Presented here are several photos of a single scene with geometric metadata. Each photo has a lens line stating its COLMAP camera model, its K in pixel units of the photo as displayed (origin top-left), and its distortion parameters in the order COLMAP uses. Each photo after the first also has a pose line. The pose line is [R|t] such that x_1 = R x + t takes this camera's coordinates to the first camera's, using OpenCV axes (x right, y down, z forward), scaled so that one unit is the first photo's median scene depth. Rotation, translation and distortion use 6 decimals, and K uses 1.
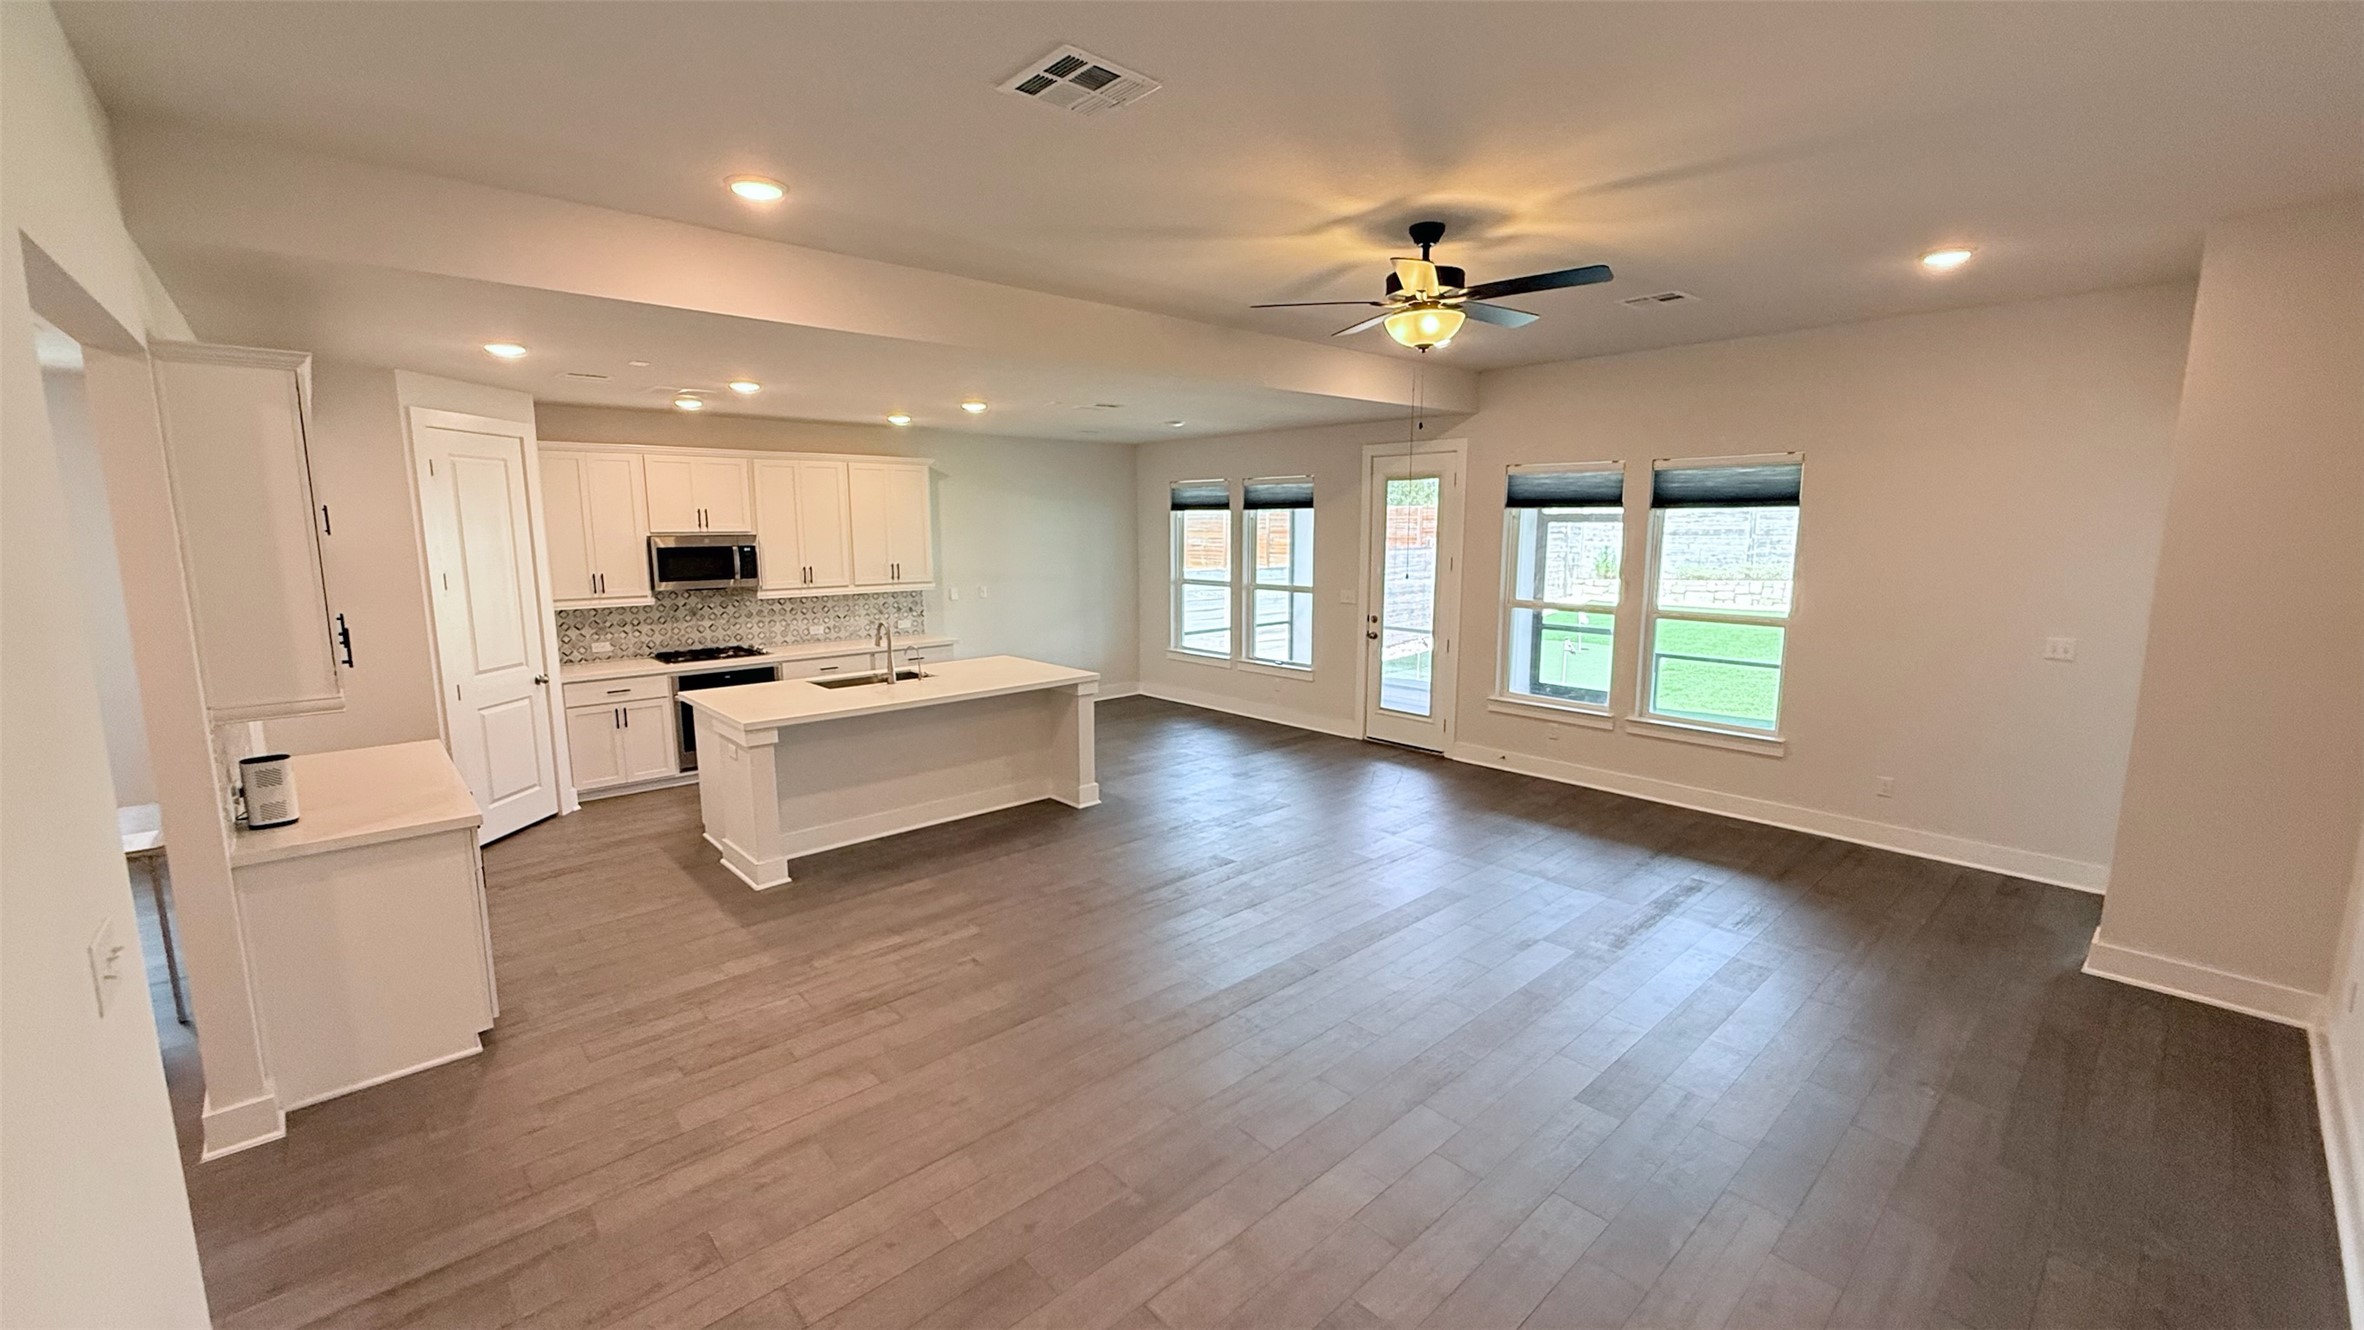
lens RADIAL K [[940.4, 0, 1175.1], [0, 940.4, 663.1], [0, 0, 1]] dist [-0.000599, 0.000044]
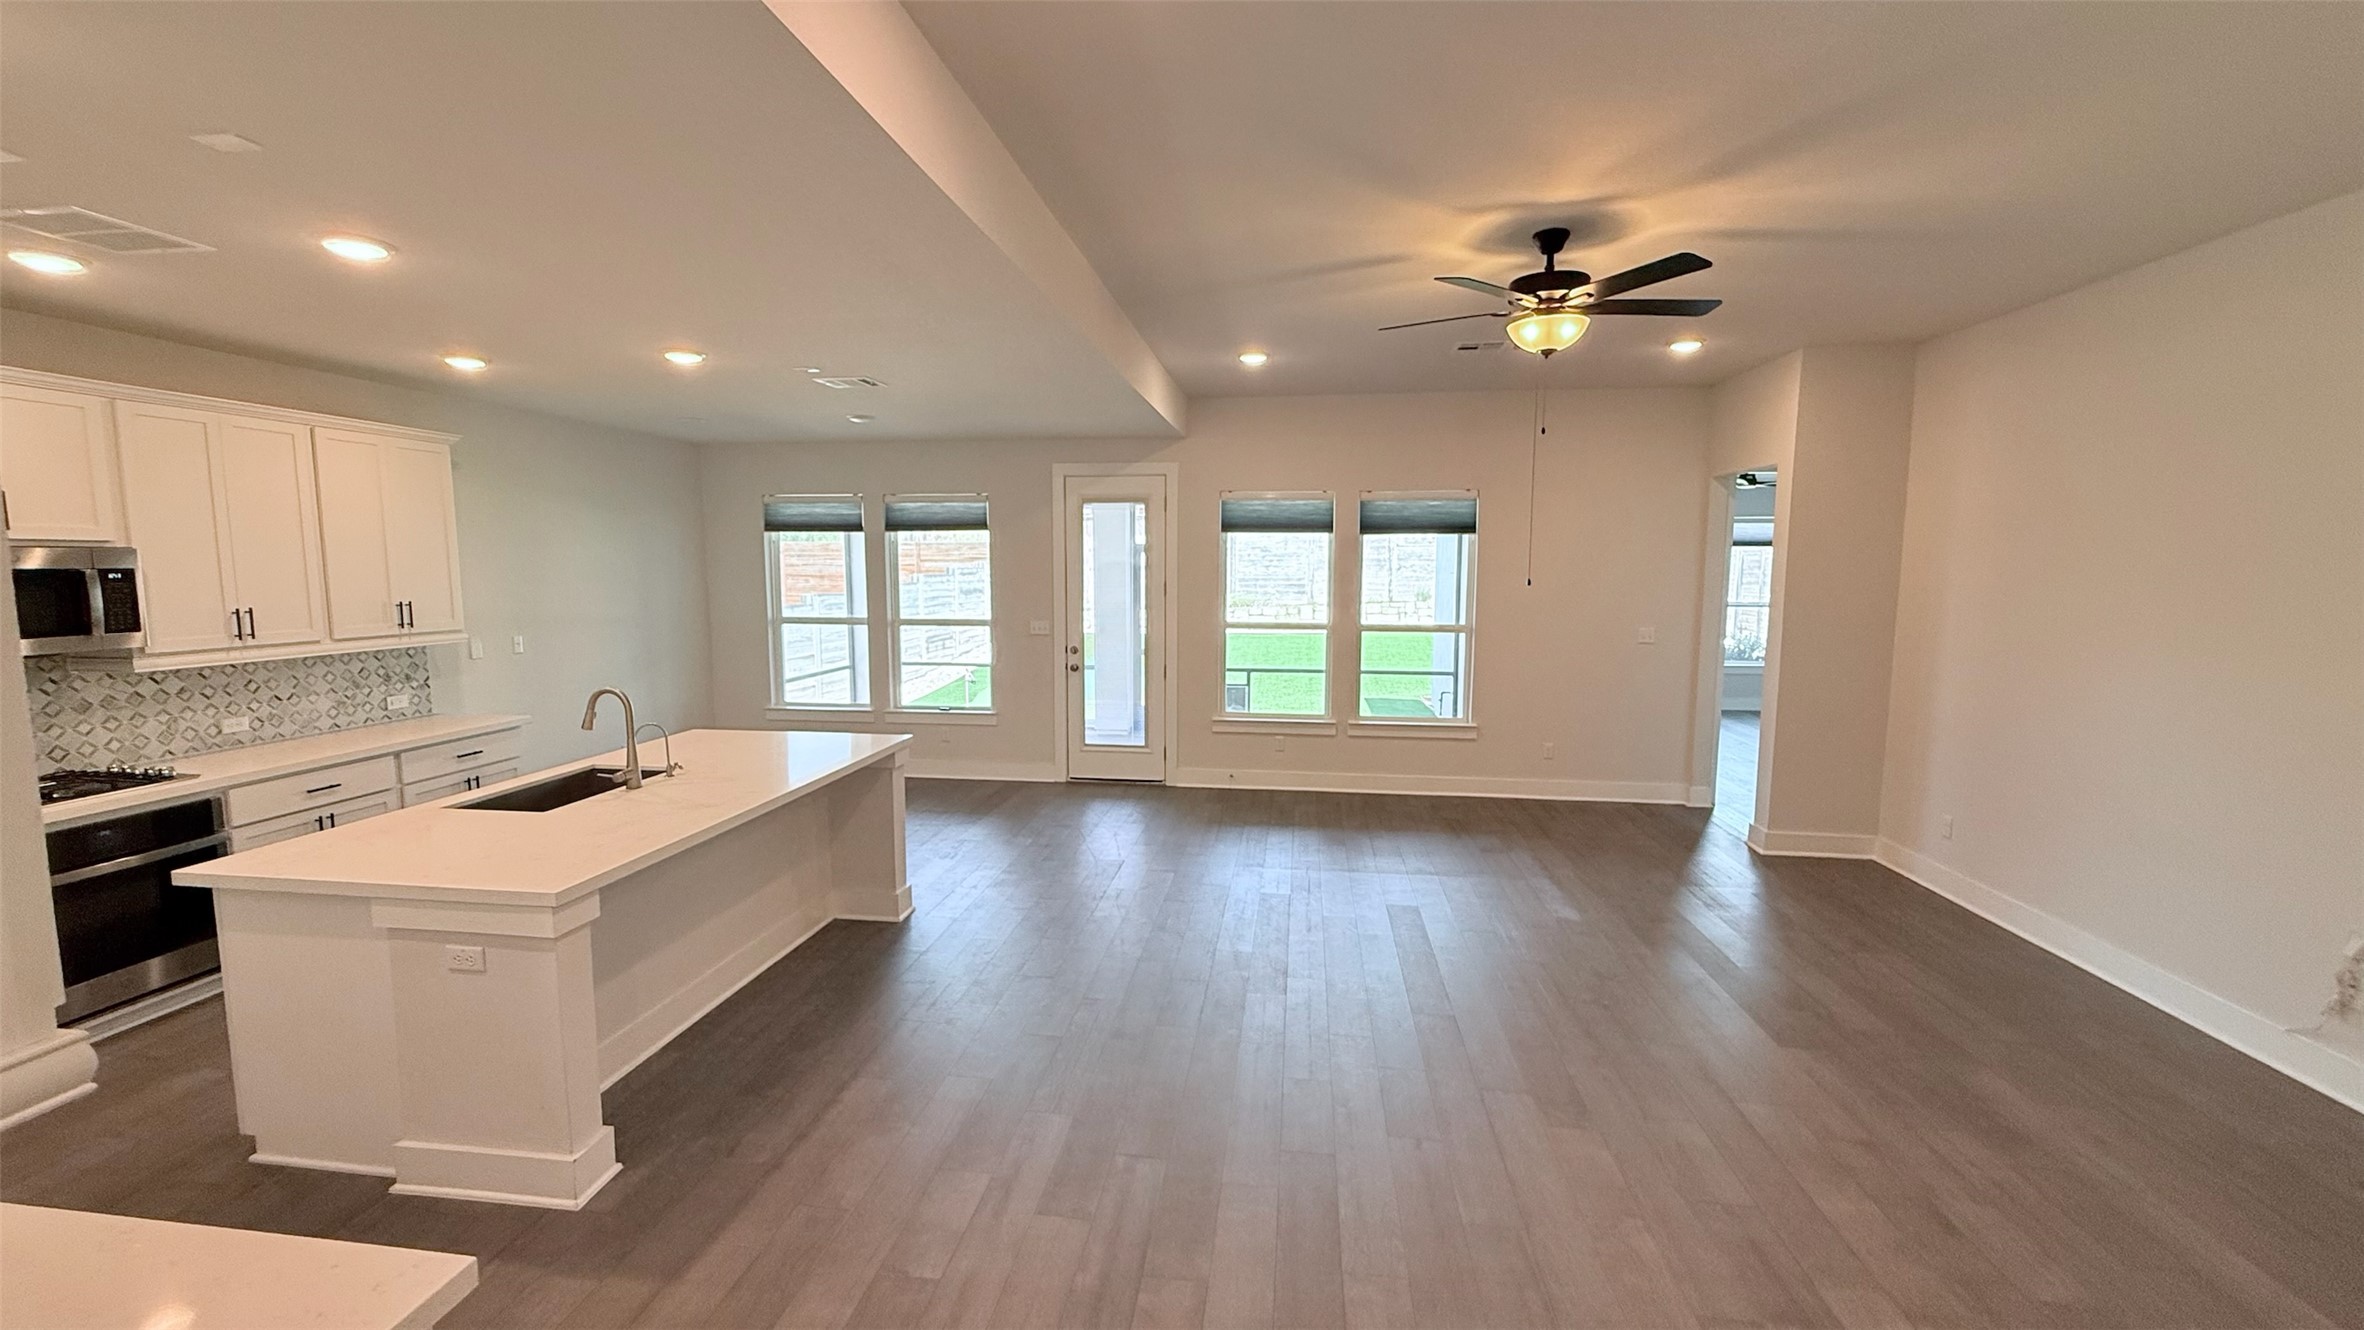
lens RADIAL K [[940.4, 0, 1175.1], [0, 940.4, 663.1], [0, 0, 1]] dist [-0.000599, 0.000044]
pose [[0.764222, -0.063633, 0.641806, -0.364751], [0.092156, 0.995684, -0.011015, -0.017065], [-0.638335, 0.067564, 0.766788, 0.265172]]
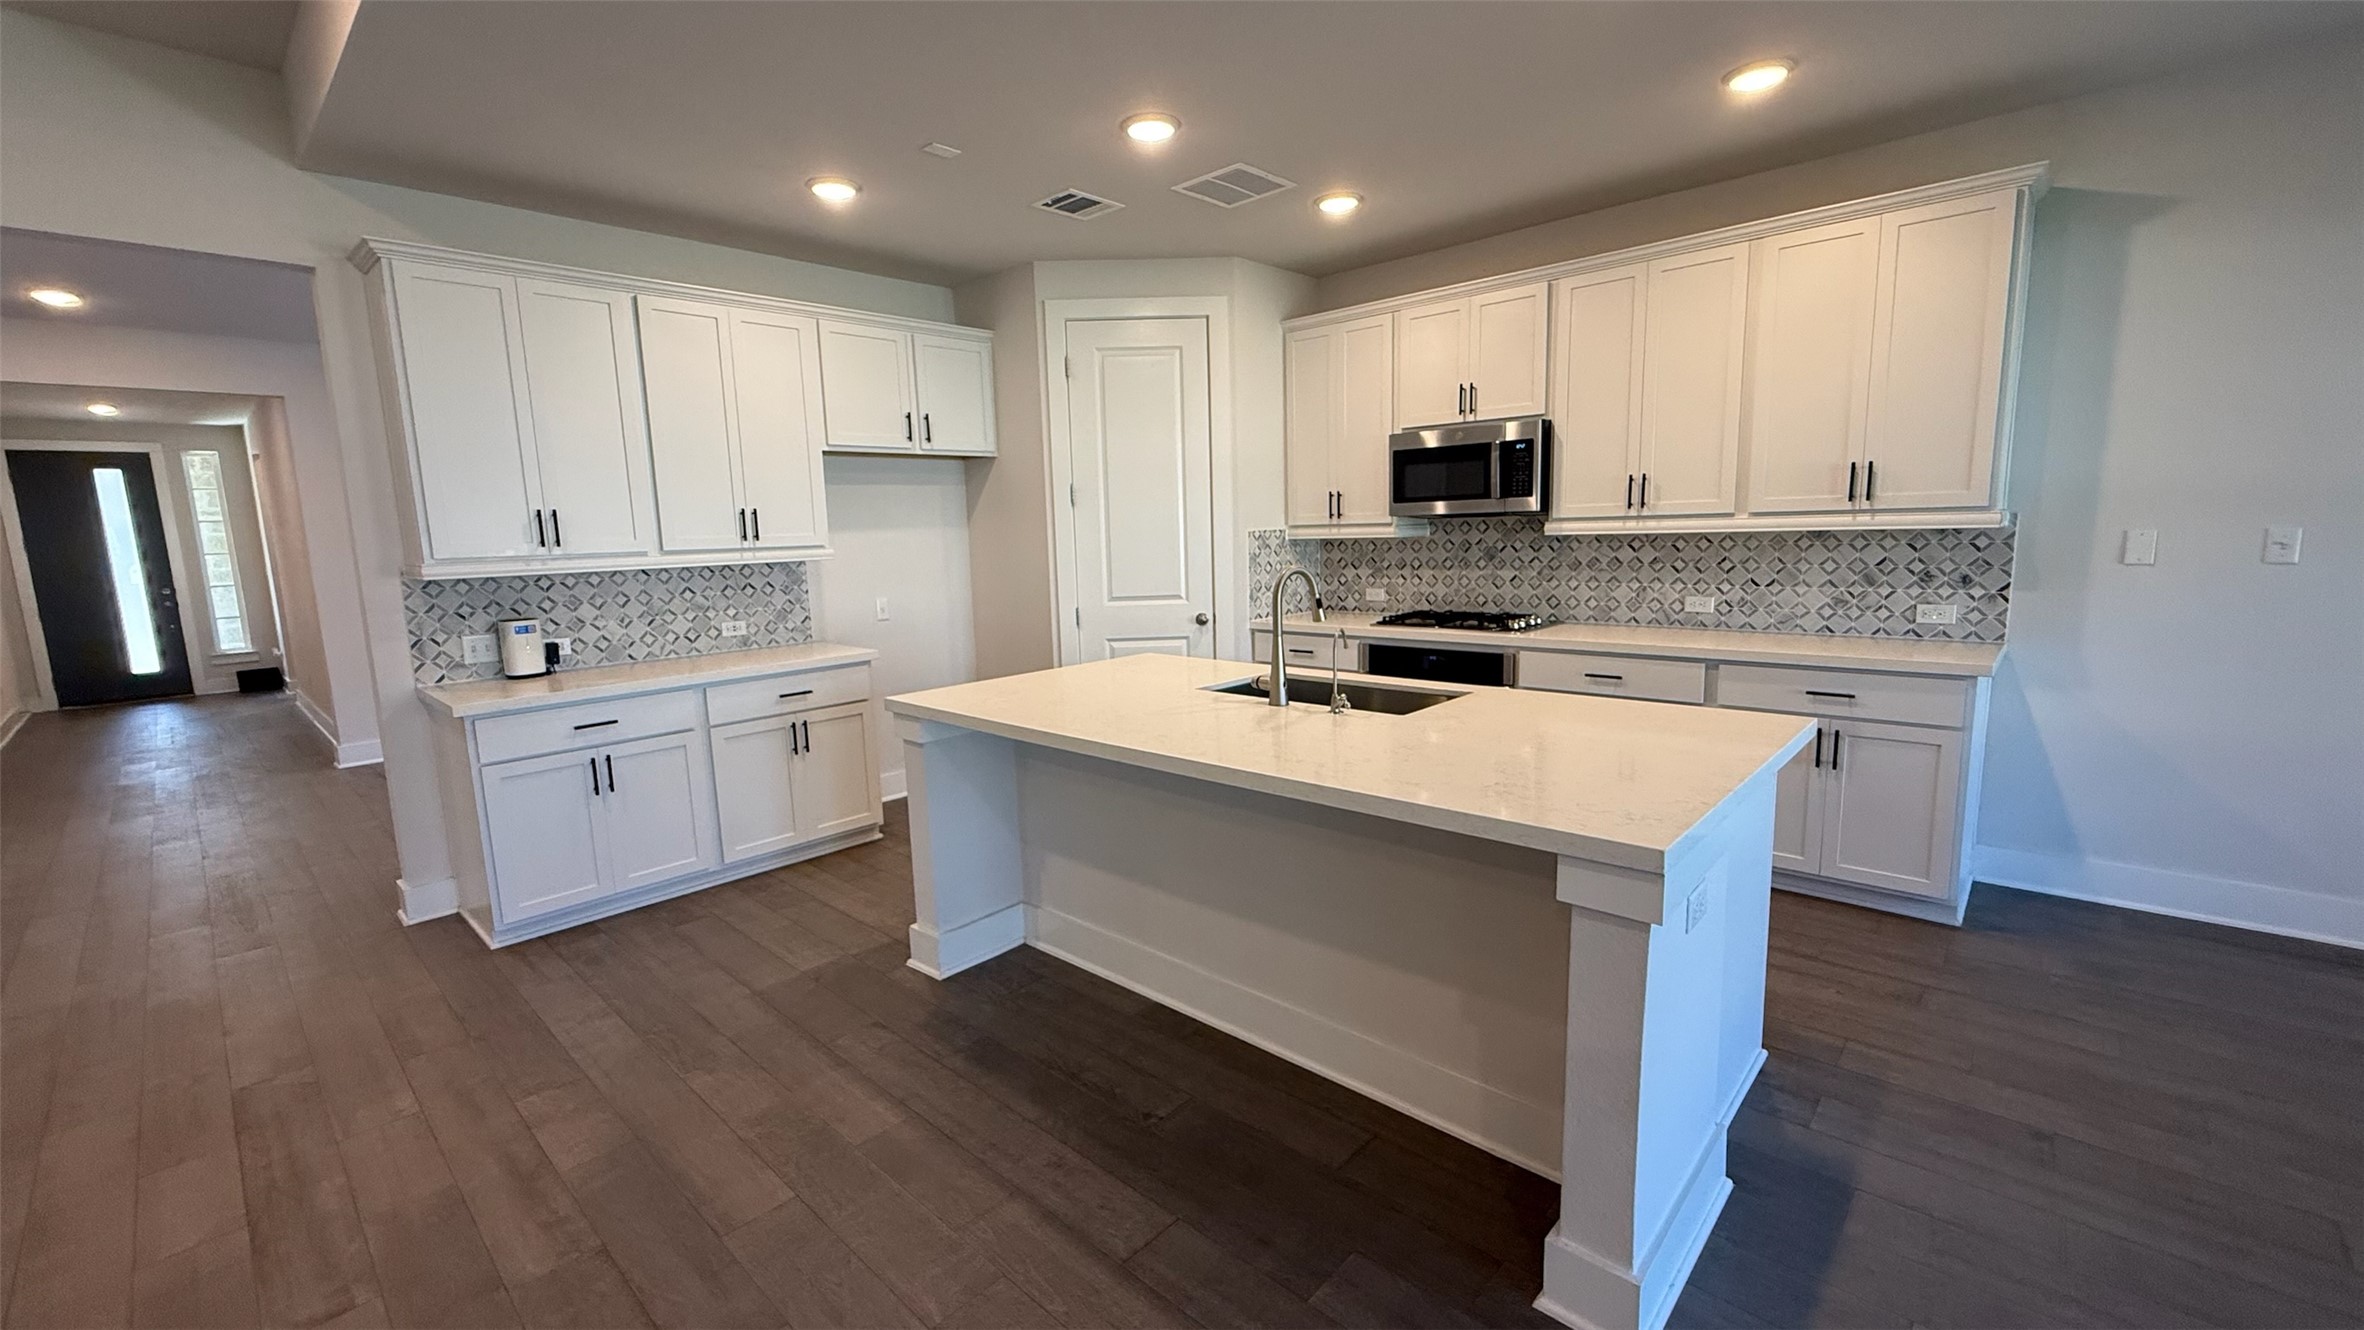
lens RADIAL K [[940.4, 0, 1175.1], [0, 940.4, 663.1], [0, 0, 1]] dist [-0.000599, 0.000044]
pose [[0.082153, 0.145204, -0.985985, 0.116903], [-0.118500, 0.983734, 0.134999, -0.045643], [0.989550, 0.105749, 0.098024, 0.787658]]
